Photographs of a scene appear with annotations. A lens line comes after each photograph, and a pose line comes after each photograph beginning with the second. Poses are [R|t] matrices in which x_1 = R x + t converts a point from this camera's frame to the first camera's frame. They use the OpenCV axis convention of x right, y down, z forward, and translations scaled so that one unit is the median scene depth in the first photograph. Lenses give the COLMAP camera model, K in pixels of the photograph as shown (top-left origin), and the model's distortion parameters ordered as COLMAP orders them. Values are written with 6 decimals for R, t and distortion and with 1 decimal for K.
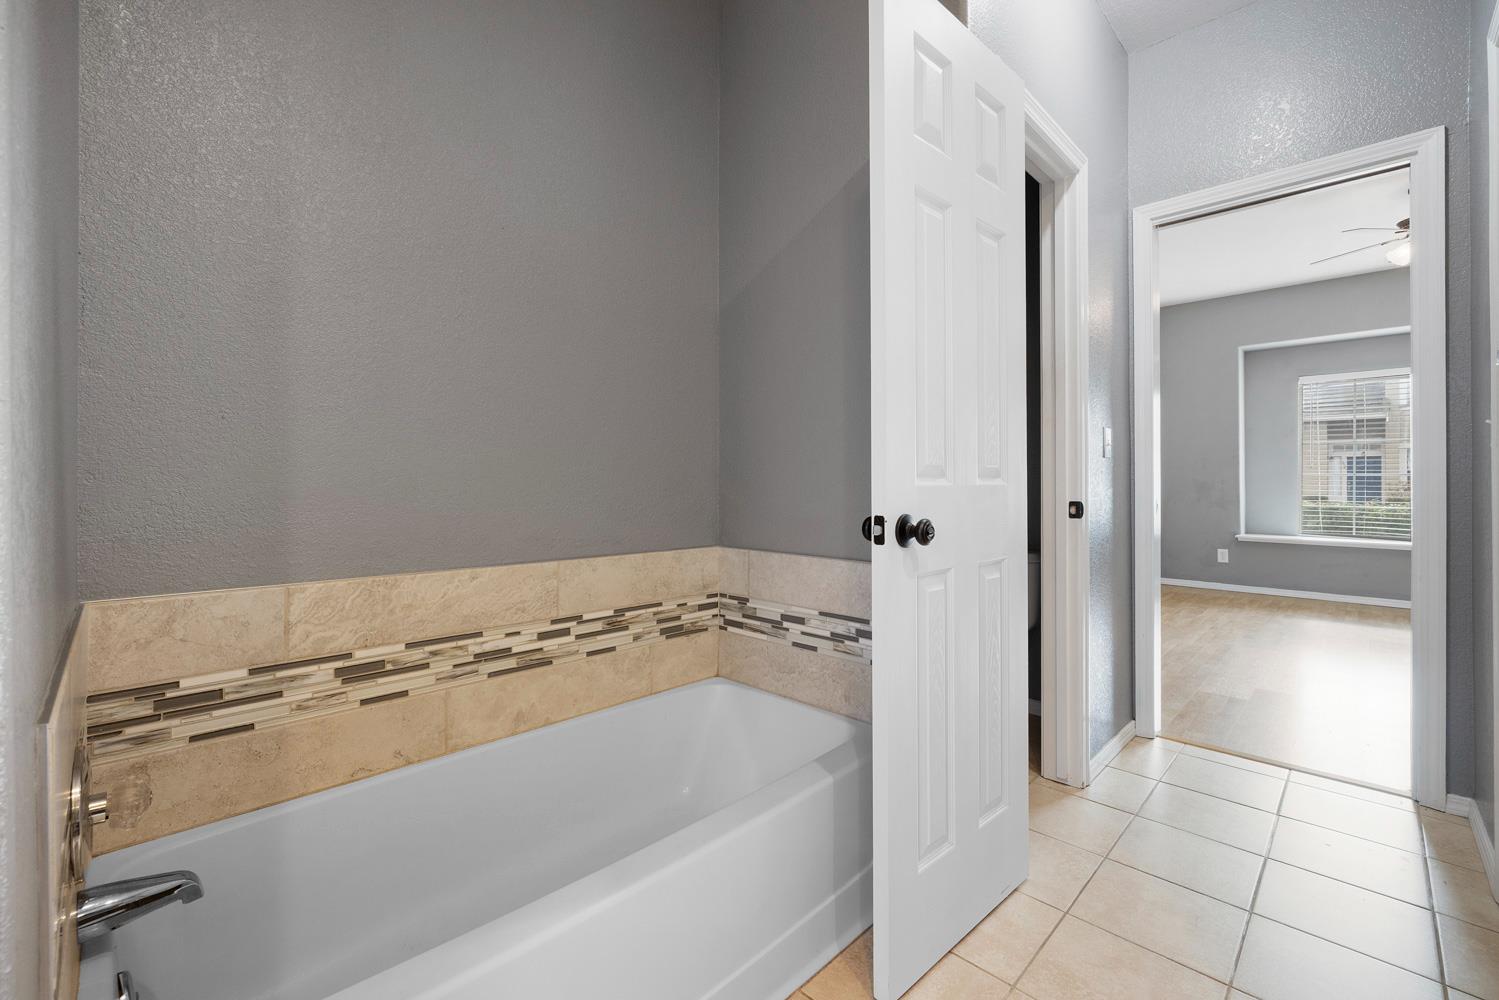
lens RADIAL K [[627.8, 0, 745.8], [0, 627.8, 486.5], [0, 0, 1]] dist [-0.000439, -0.000307]
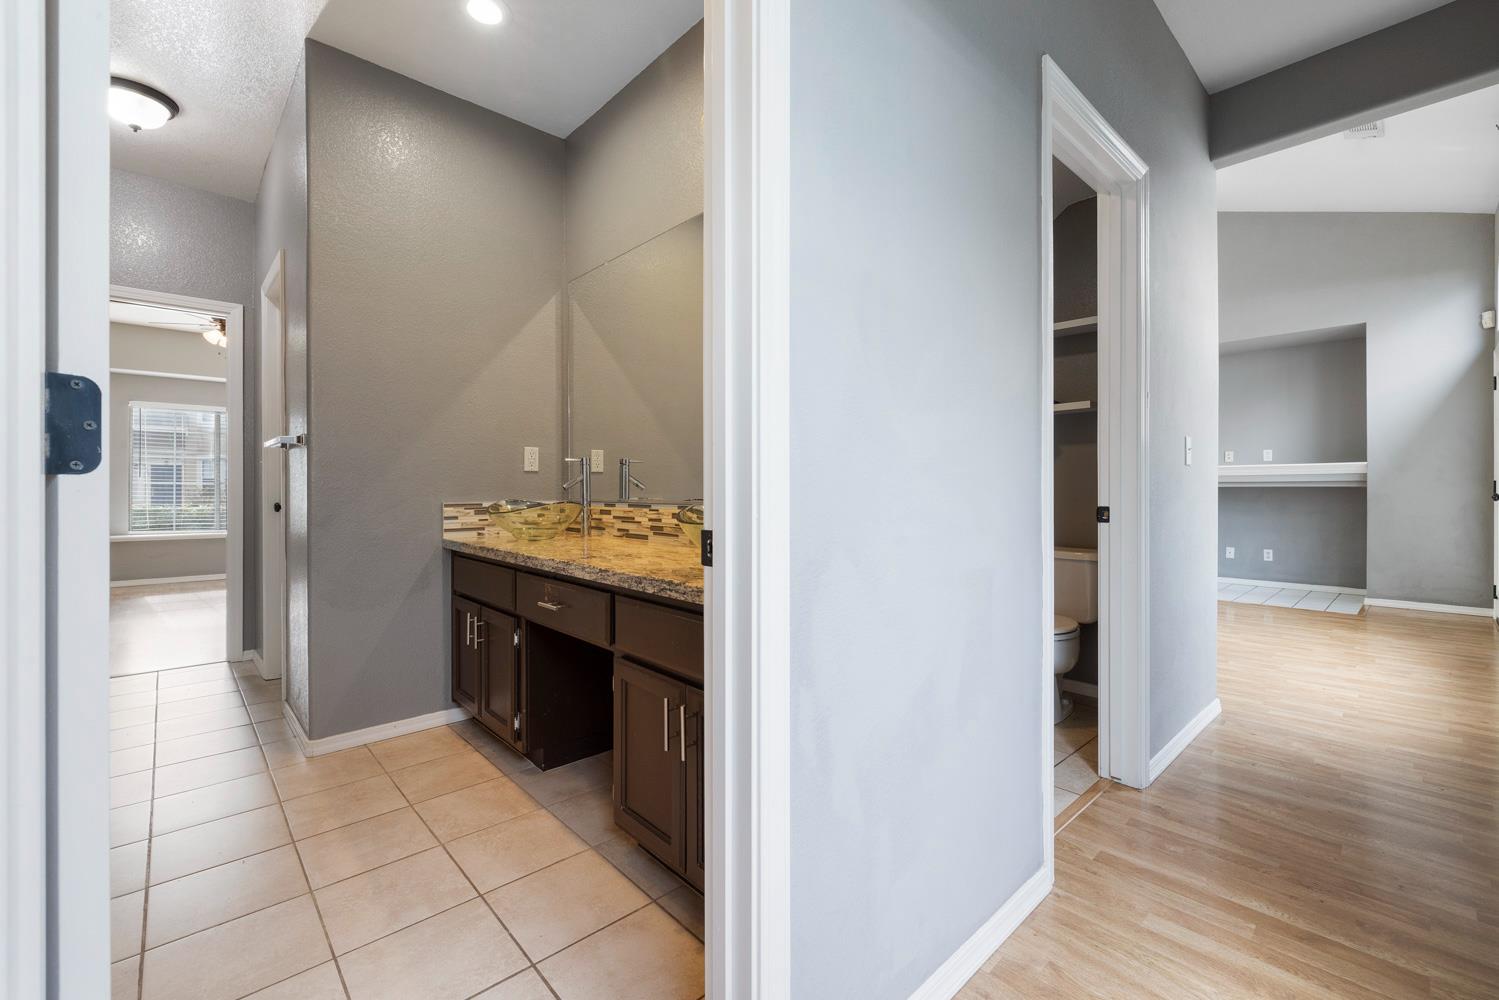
lens RADIAL K [[627.8, 0, 745.8], [0, 627.8, 486.5], [0, 0, 1]] dist [-0.000439, -0.000307]
pose [[0.053611, 0.003314, 0.998556, -0.155895], [0.000603, 0.999994, -0.003351, -0.001426], [-0.998562, 0.000781, 0.053608, -0.138821]]
